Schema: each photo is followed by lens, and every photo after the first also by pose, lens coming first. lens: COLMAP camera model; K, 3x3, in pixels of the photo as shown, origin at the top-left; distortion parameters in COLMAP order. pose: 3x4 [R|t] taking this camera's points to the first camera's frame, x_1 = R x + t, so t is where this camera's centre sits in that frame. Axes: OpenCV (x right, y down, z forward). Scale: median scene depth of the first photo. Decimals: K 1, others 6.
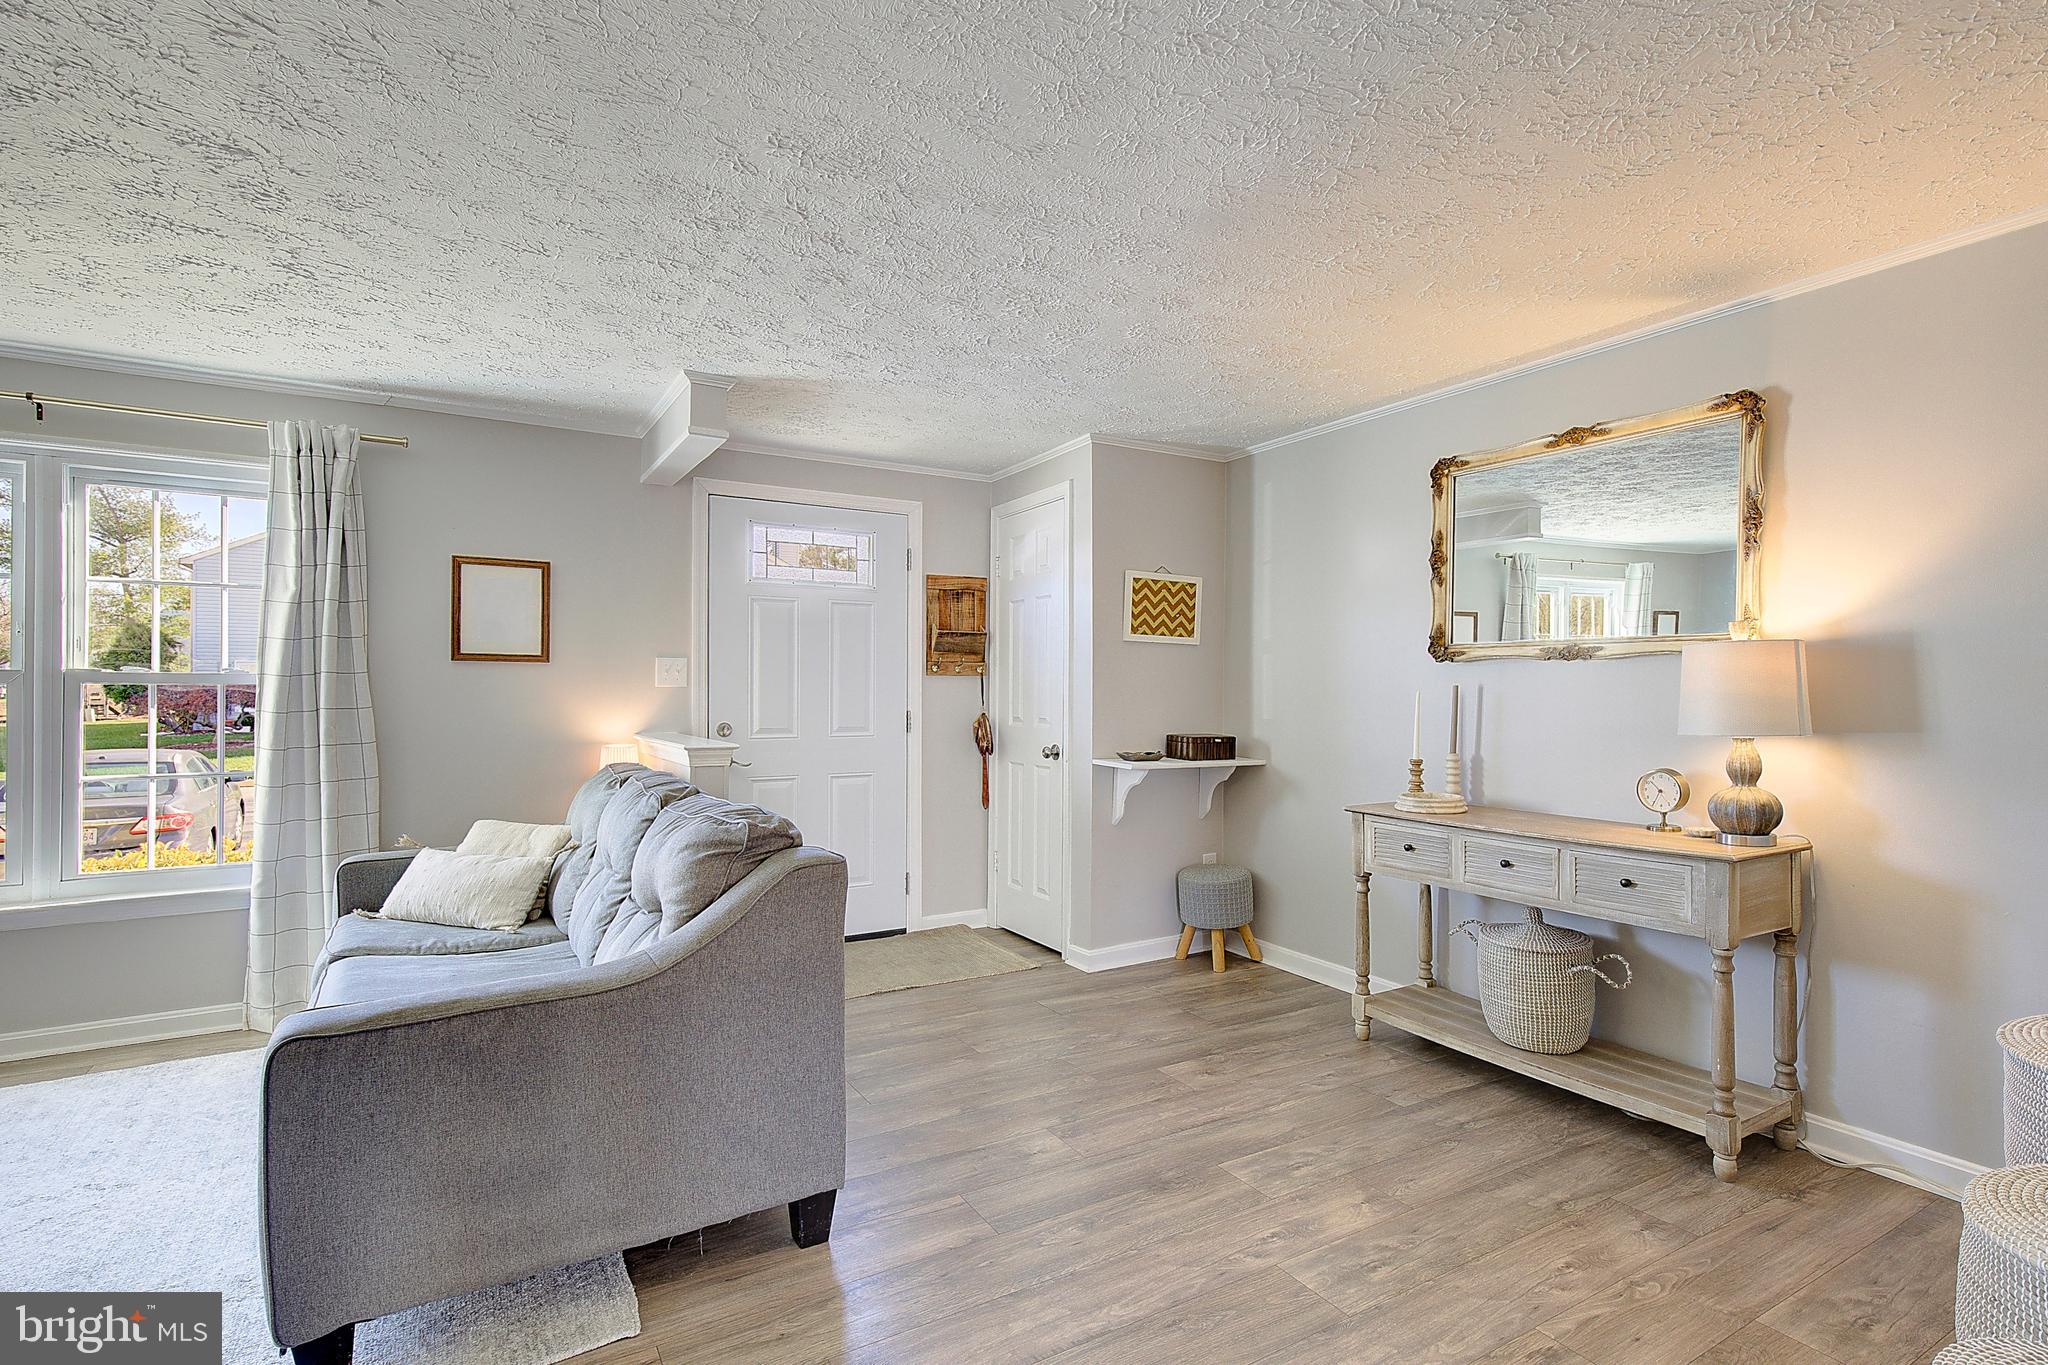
lens RADIAL K [[941.1, 0, 1033.7], [0, 941.1, 651.8], [0, 0, 1]] dist [0.001998, 0.000063]
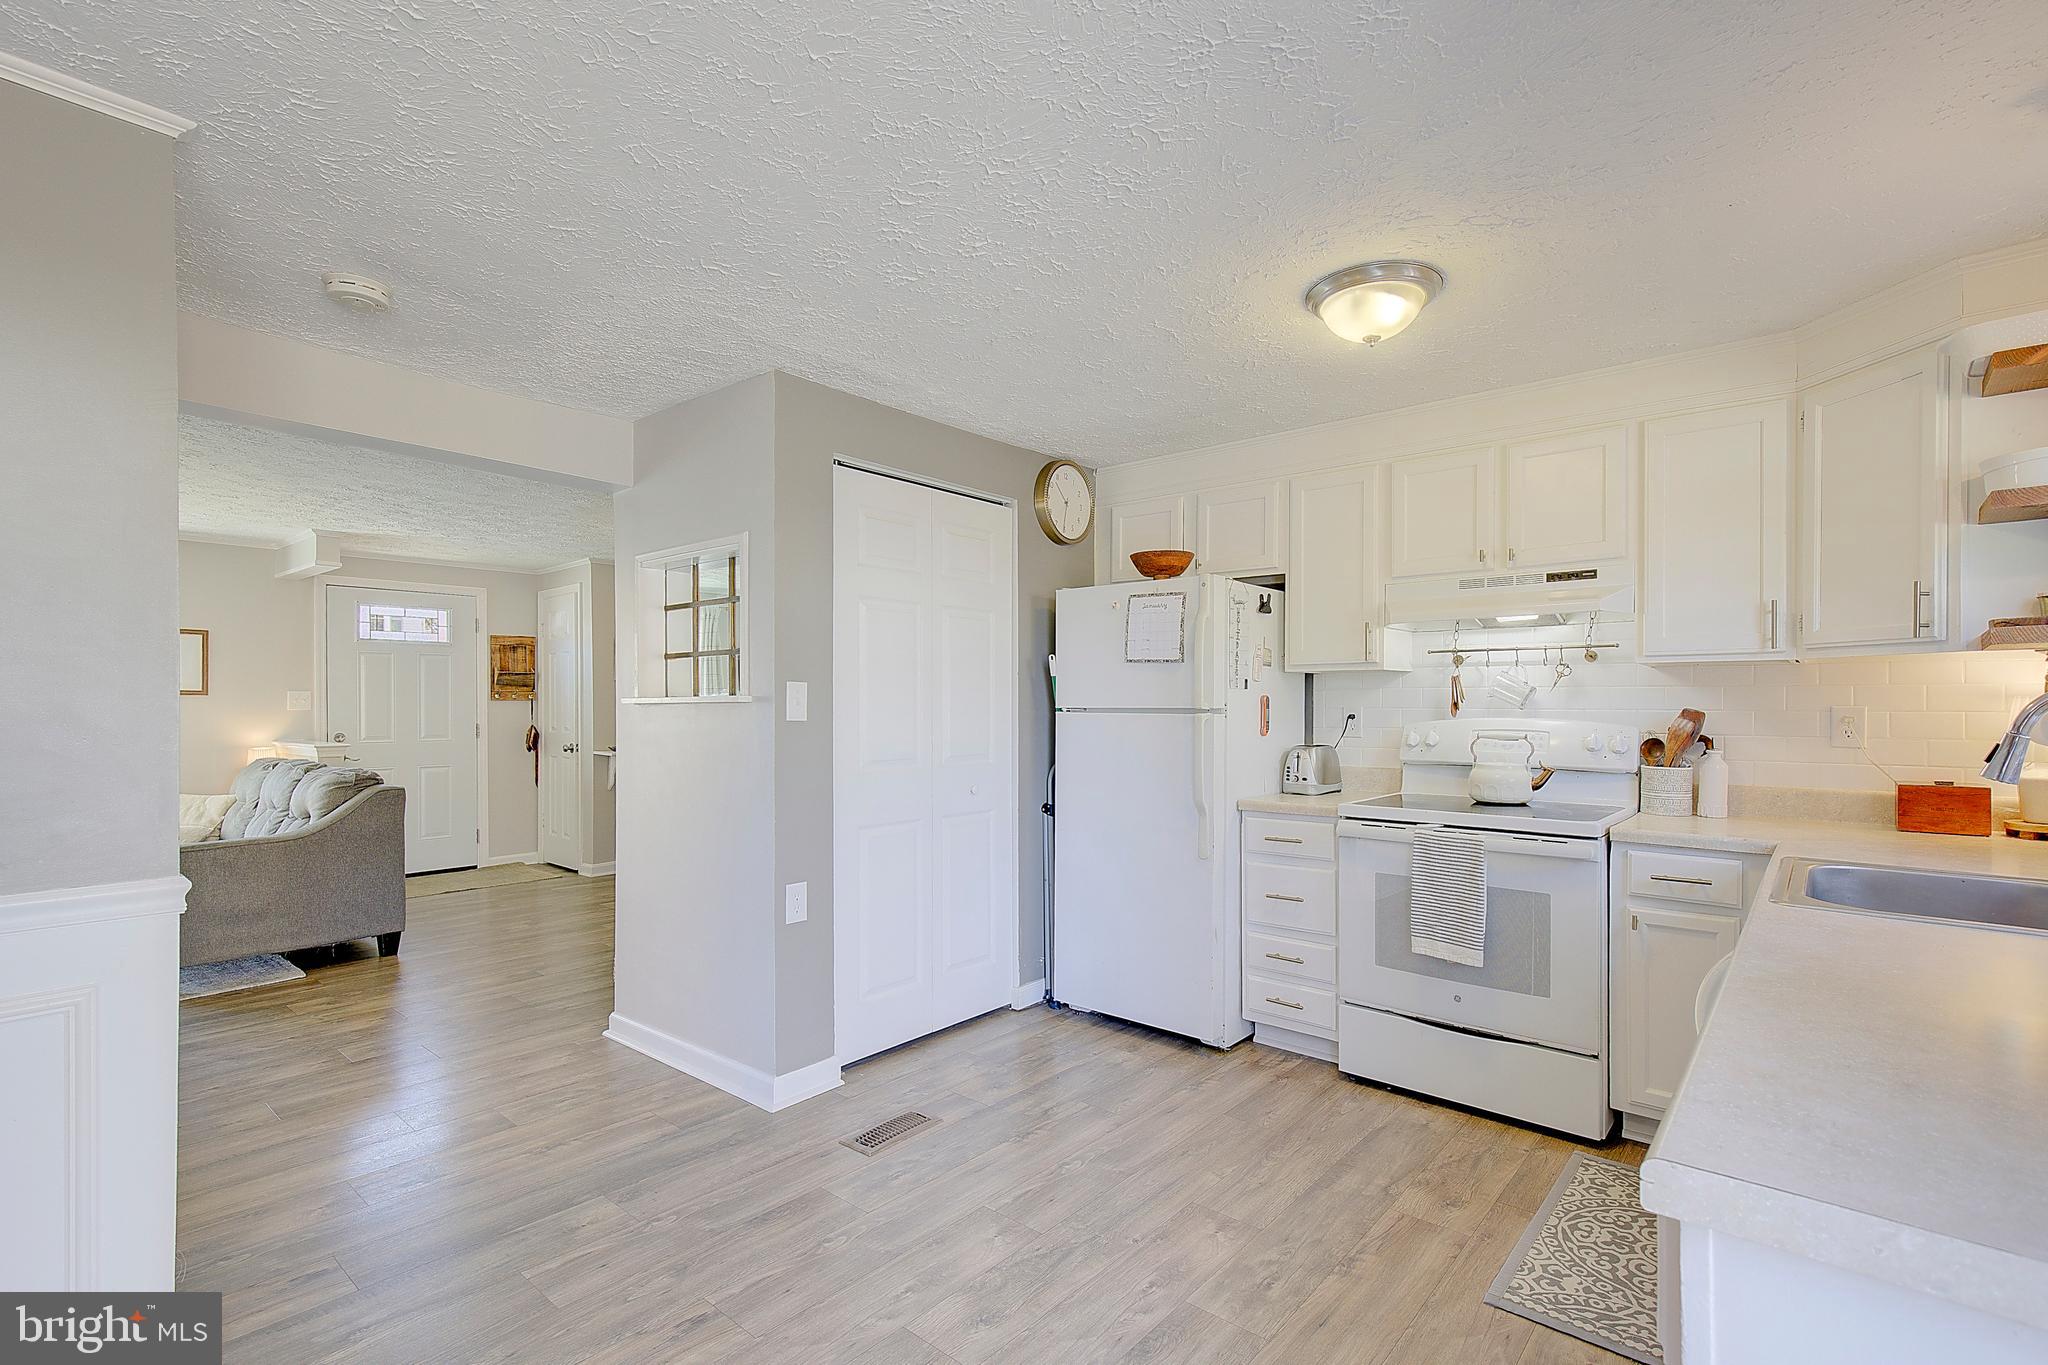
lens RADIAL K [[990.0, 0, 1024.0], [0, 990.0, 682.5], [0, 0, 1]] dist [-0.000227, -0.000456]
pose [[0.956946, -0.001359, 0.290262, 0.286972], [-0.004848, 0.999775, 0.020665, -0.048364], [-0.290225, -0.021183, 0.956724, -0.915921]]
